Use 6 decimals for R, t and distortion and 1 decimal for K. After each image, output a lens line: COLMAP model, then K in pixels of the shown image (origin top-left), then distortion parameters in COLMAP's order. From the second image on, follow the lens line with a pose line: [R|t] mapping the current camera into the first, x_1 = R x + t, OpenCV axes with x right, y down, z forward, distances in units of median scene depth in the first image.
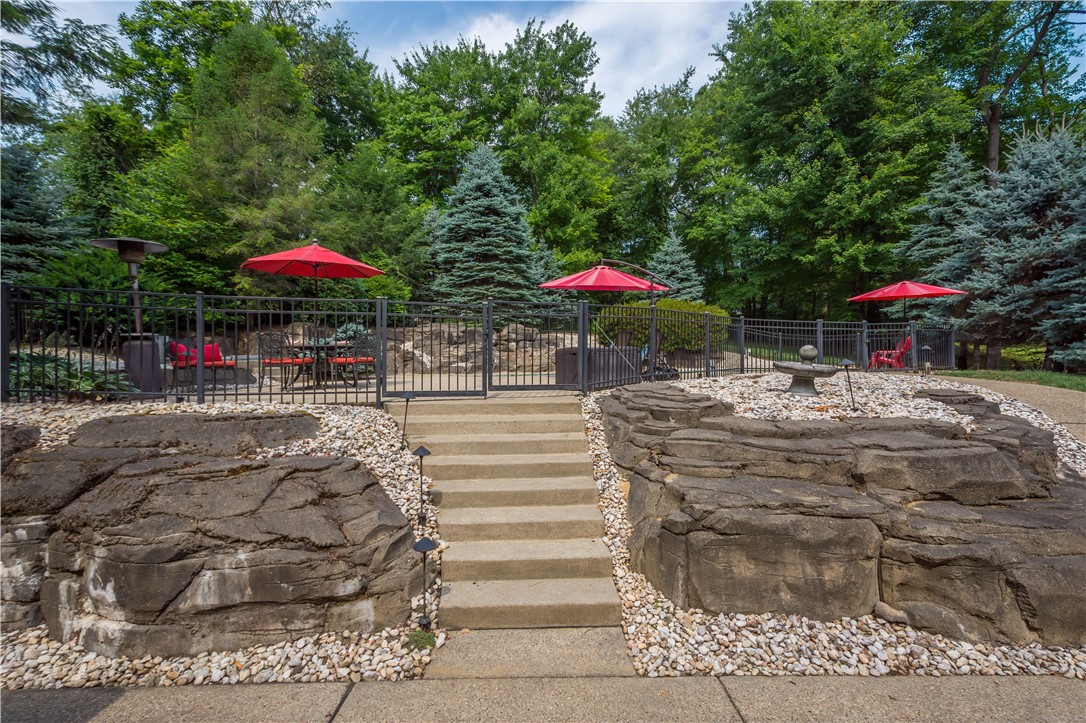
lens RADIAL K [[474.5, 0, 542.1], [0, 474.5, 359.7], [0, 0, 1]] dist [0.009396, -0.001404]
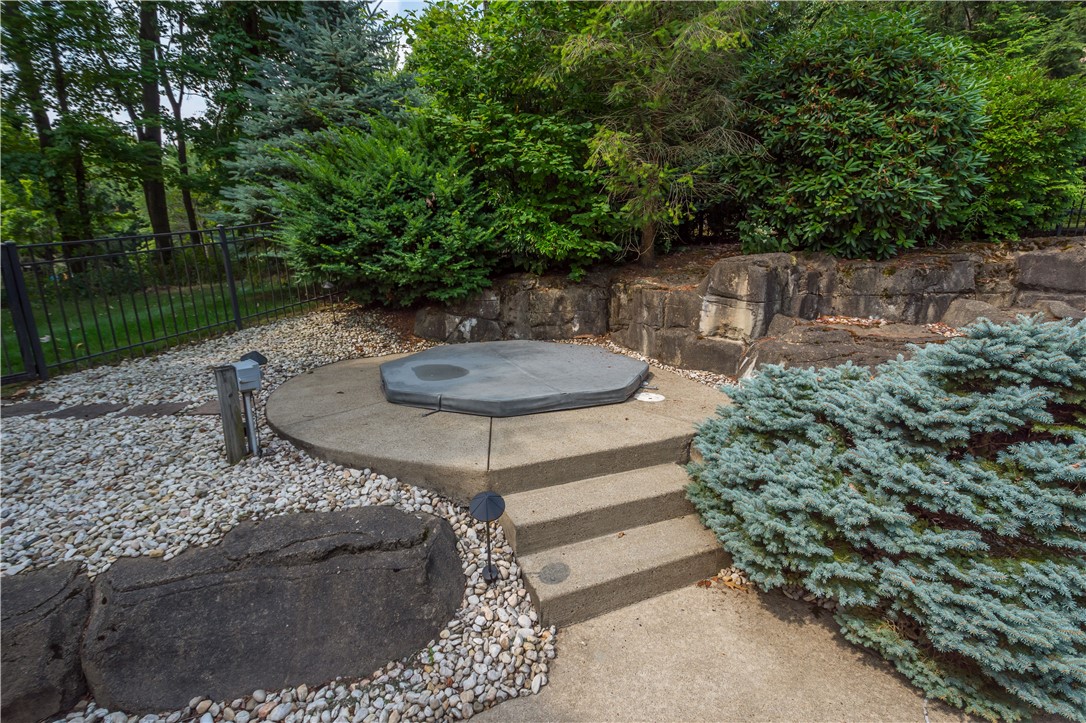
lens RADIAL K [[474.5, 0, 536.9], [0, 474.5, 360.5], [0, 0, 1]] dist [0.009396, -0.001404]
pose [[0.592578, 0.187817, -0.783311, -0.219209], [-0.003459, 0.973022, 0.230688, -0.056051], [0.805506, -0.133991, 0.577241, 0.462571]]
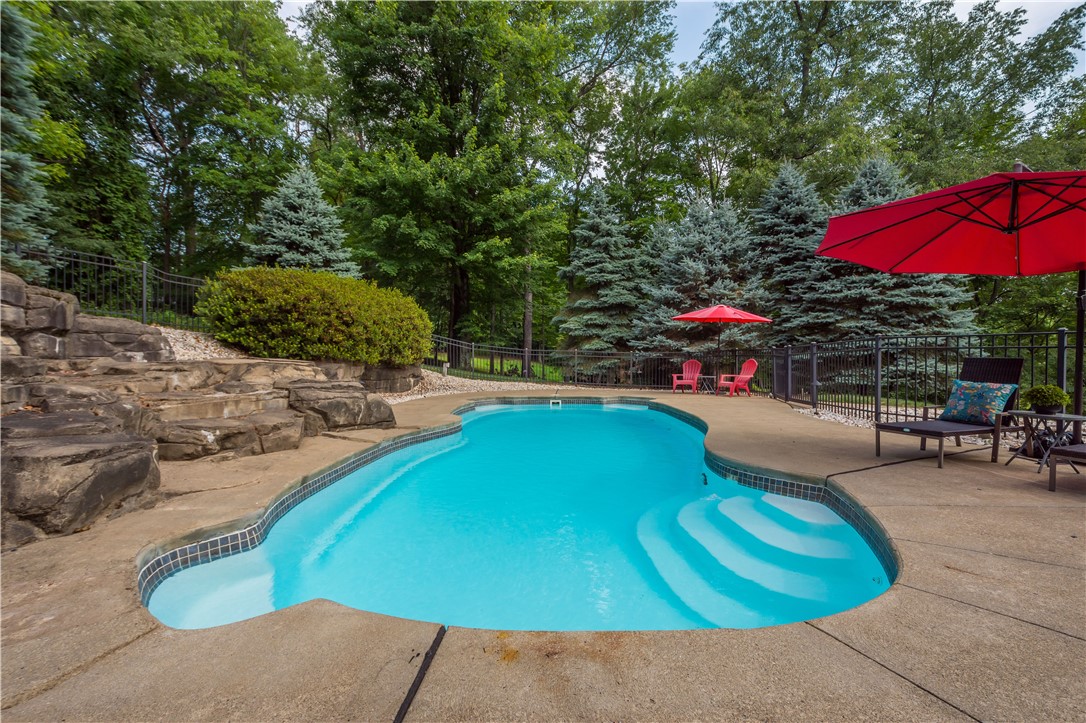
lens RADIAL K [[474.5, 0, 548.7], [0, 474.5, 360.8], [0, 0, 1]] dist [0.009396, -0.001404]
pose [[0.389953, 0.008350, 0.920797, -0.185853], [-0.006247, 0.999960, -0.006422, -0.022346], [-0.920813, -0.003248, 0.389990, 0.596491]]
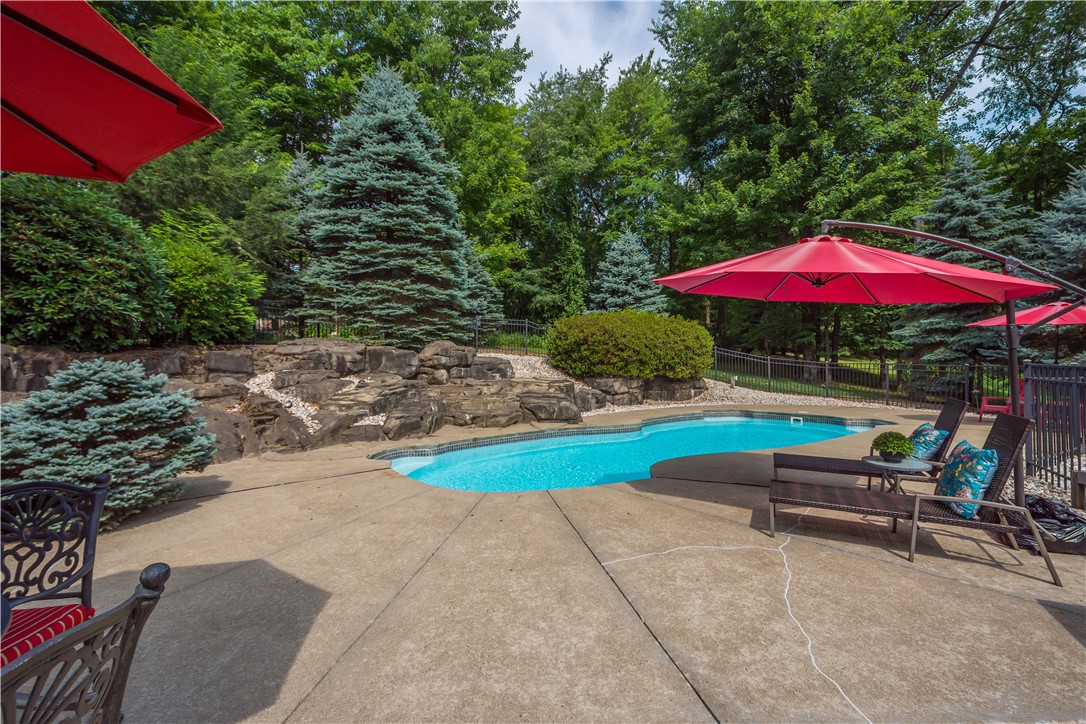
lens RADIAL K [[474.5, 0, 545.2], [0, 474.5, 359.8], [0, 0, 1]] dist [0.009396, -0.001404]
pose [[0.958161, 0.005500, 0.286177, -0.109362], [-0.002515, 0.999939, -0.010799, -0.042236], [-0.286219, 0.009628, 0.958116, 0.330950]]
